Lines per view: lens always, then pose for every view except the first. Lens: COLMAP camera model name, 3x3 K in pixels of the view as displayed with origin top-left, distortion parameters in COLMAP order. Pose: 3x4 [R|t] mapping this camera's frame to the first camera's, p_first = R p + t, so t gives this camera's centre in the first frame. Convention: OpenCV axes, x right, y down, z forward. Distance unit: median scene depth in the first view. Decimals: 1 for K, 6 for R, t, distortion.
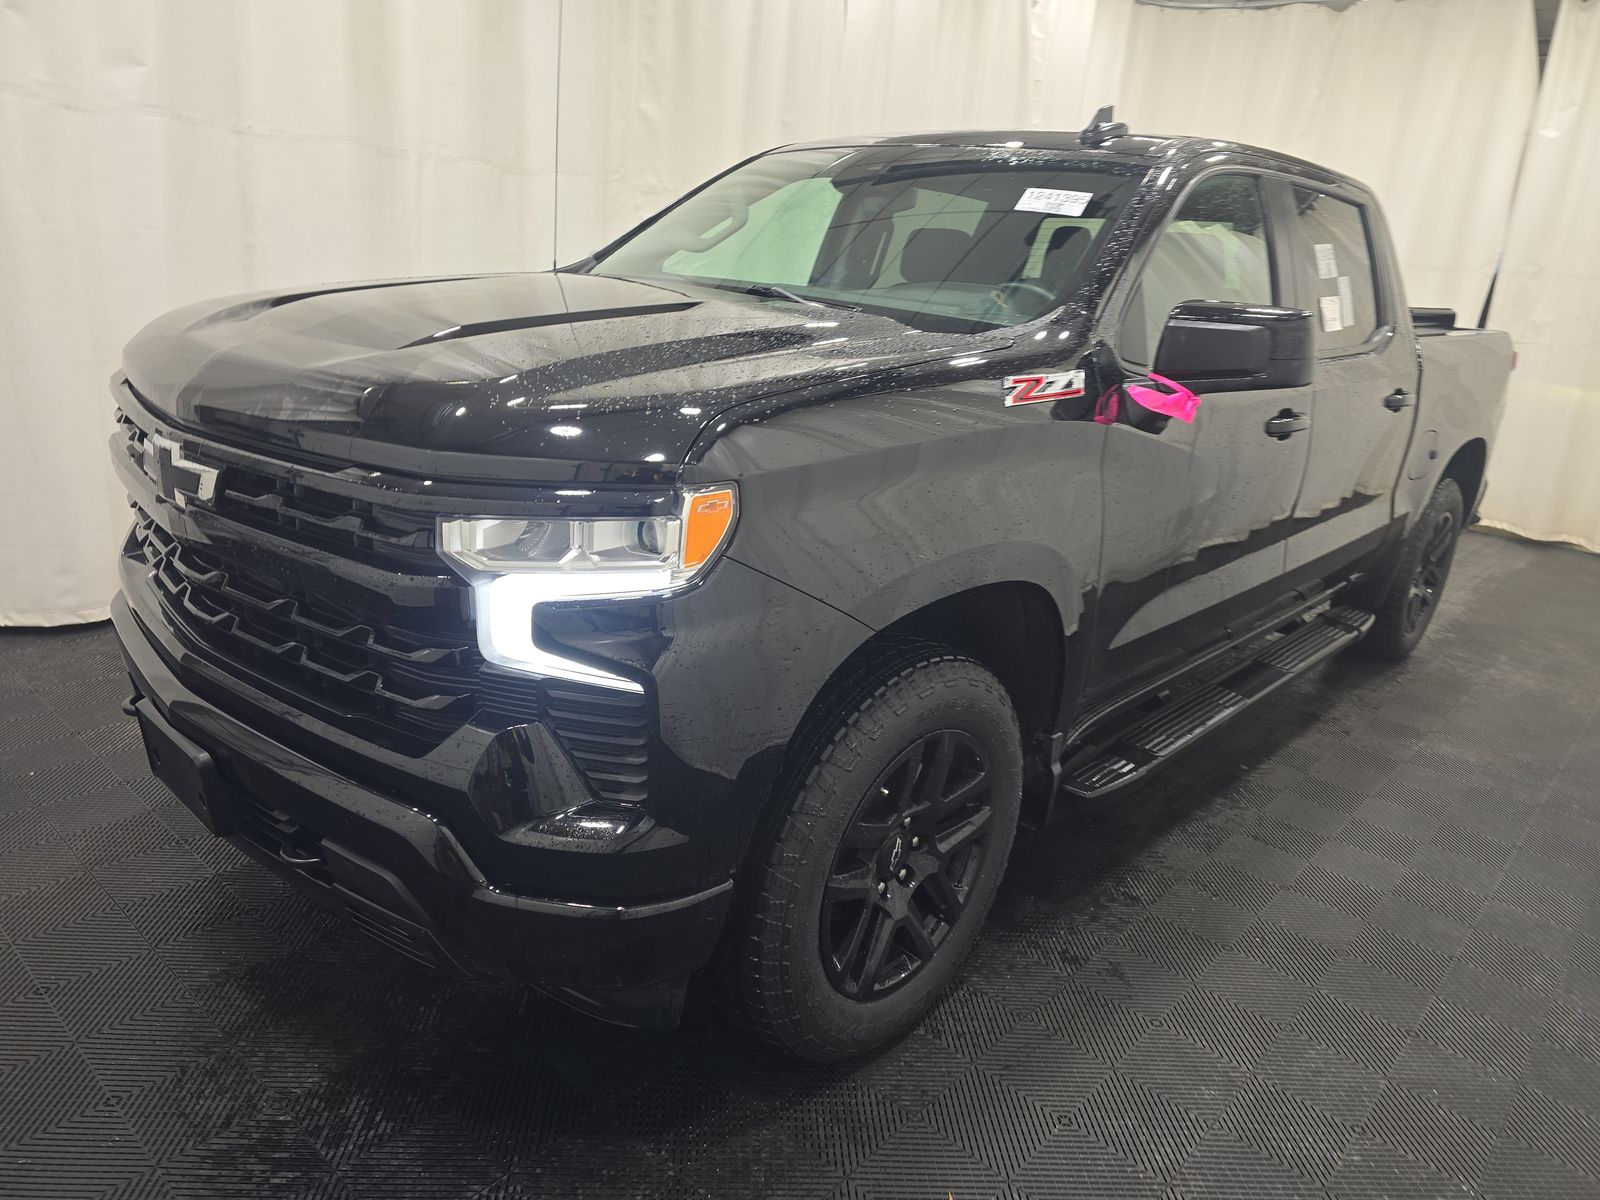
lens RADIAL K [[1101.4, 0, 802.8], [0, 1101.4, 603.7], [0, 0, 1]] dist [0.056544, -0.011563]
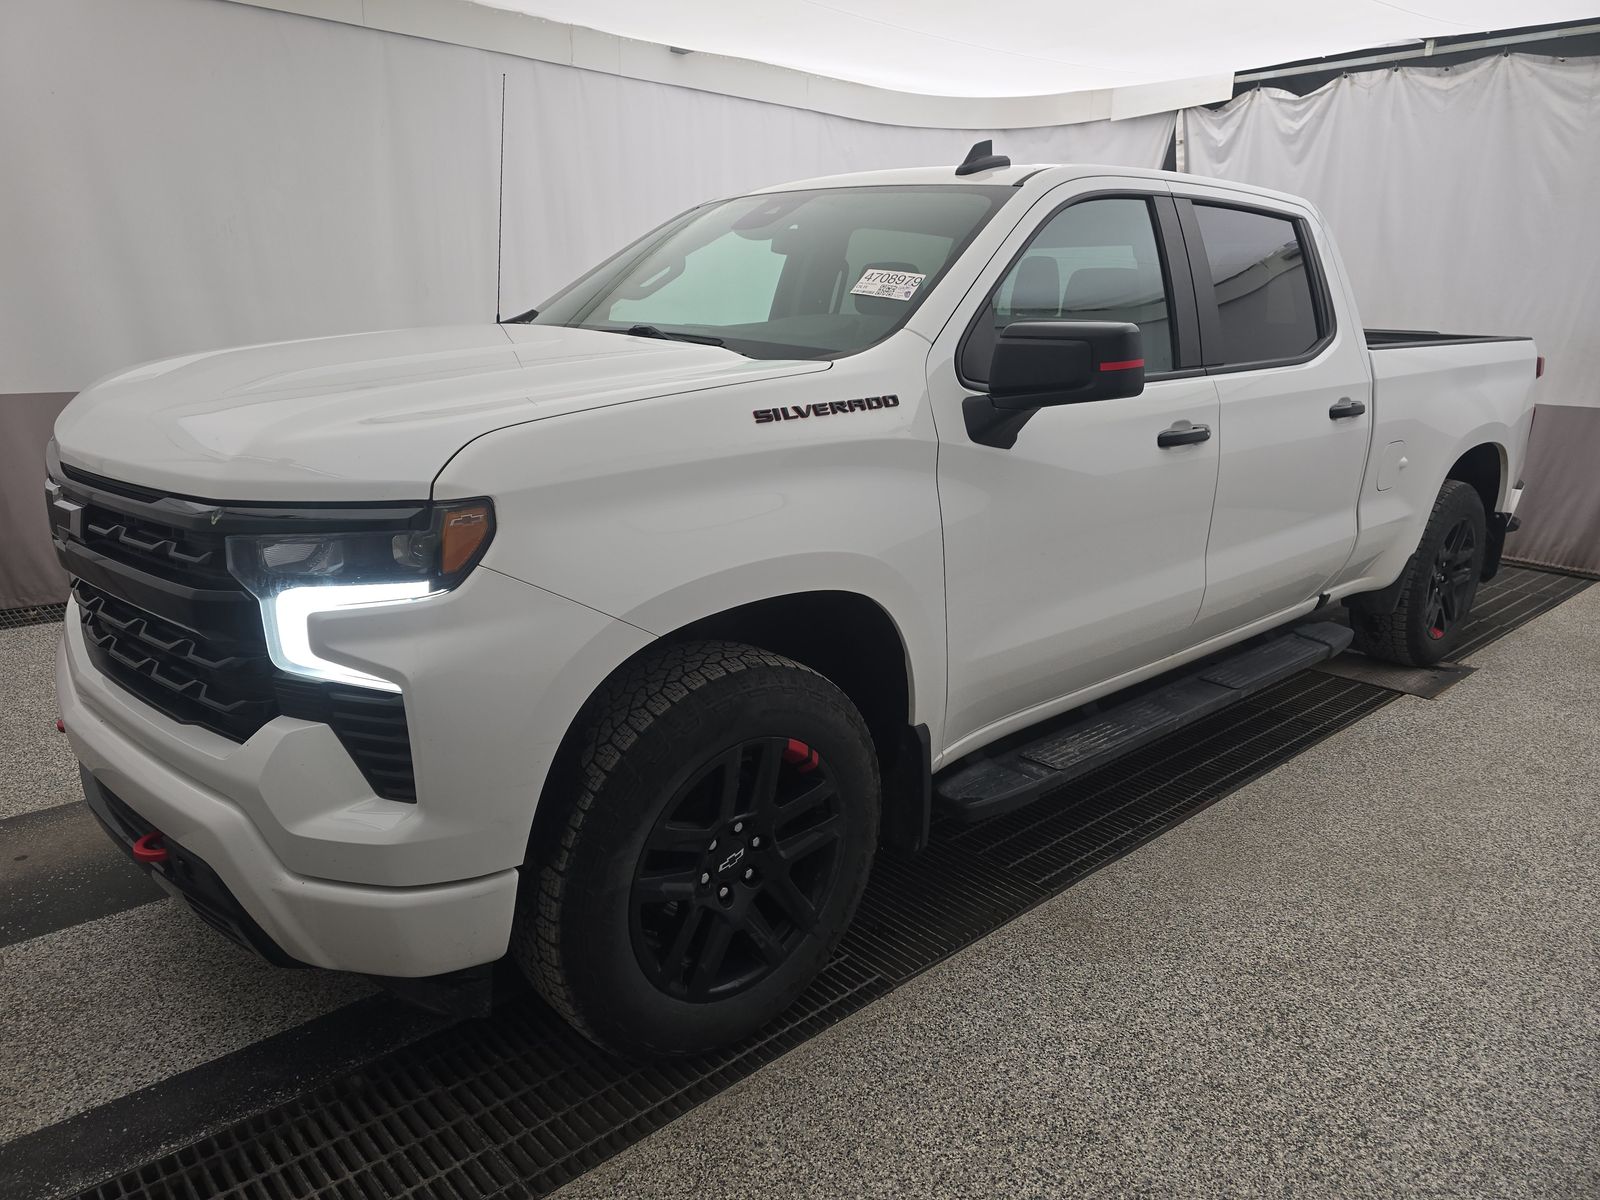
lens RADIAL K [[1101.4, 0, 792.4], [0, 1101.4, 578.0], [0, 0, 1]] dist [0.056544, -0.011563]
pose [[0.993538, -0.026709, -0.110317, 0.271071], [0.019823, 0.997813, -0.063055, 0.033041], [0.111760, 0.060461, 0.991894, -0.036999]]
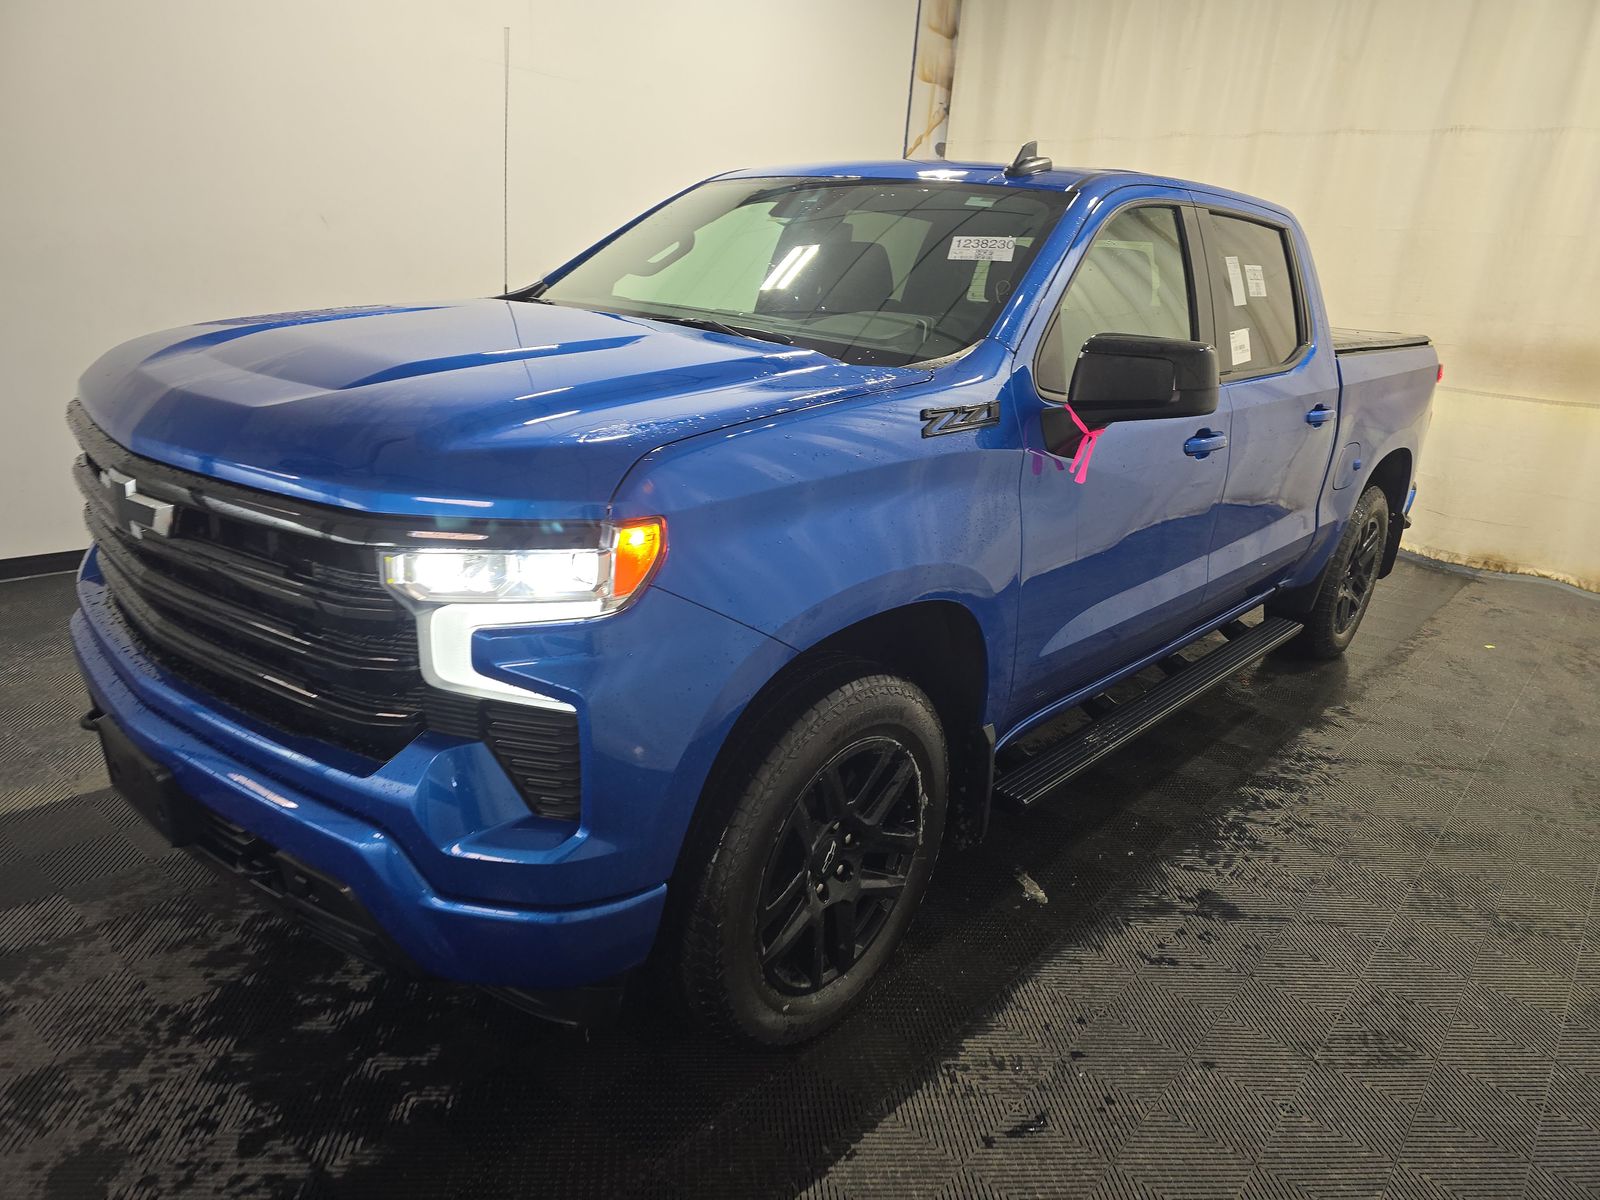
lens RADIAL K [[1101.4, 0, 806.7], [0, 1101.4, 612.0], [0, 0, 1]] dist [0.056544, -0.011563]
pose [[0.999584, -0.008882, 0.027454, 0.038395], [0.008642, 0.999924, 0.008846, -0.019488], [-0.027531, -0.008605, 0.999584, -0.062381]]
